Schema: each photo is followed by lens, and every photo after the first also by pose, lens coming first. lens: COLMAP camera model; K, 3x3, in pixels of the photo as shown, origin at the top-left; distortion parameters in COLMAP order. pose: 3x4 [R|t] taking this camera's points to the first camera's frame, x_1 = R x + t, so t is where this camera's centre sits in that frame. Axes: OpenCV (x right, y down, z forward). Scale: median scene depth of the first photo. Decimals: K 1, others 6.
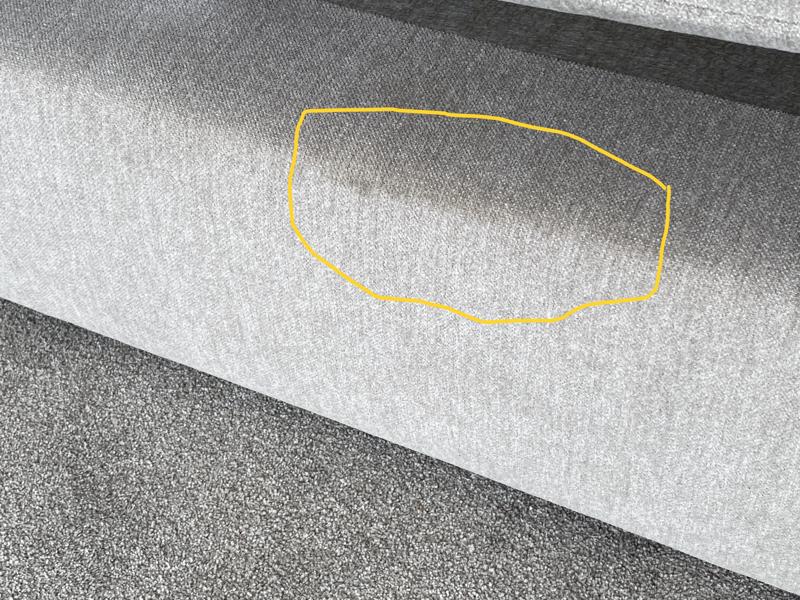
lens RADIAL K [[1185.8, 0, 400.0], [0, 1185.8, 300.0], [0, 0, 1]] dist [0.030850, 0.026349]
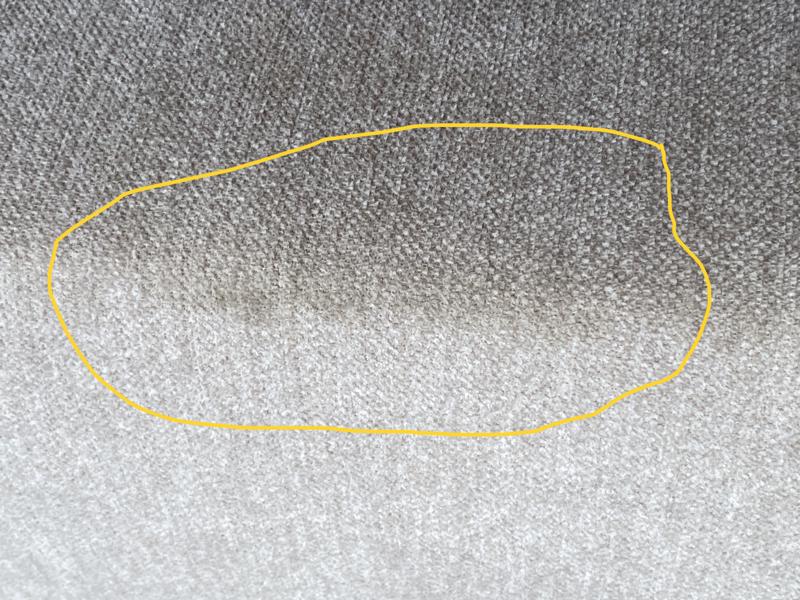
lens RADIAL K [[1182.2, 0, 400.0], [0, 1182.2, 300.0], [0, 0, 1]] dist [0.083494, -0.035610]
pose [[0.961403, -0.232091, 0.147778, -0.040441], [0.214388, 0.968538, 0.126376, -0.133823], [-0.172459, -0.089816, 0.980913, 0.554792]]
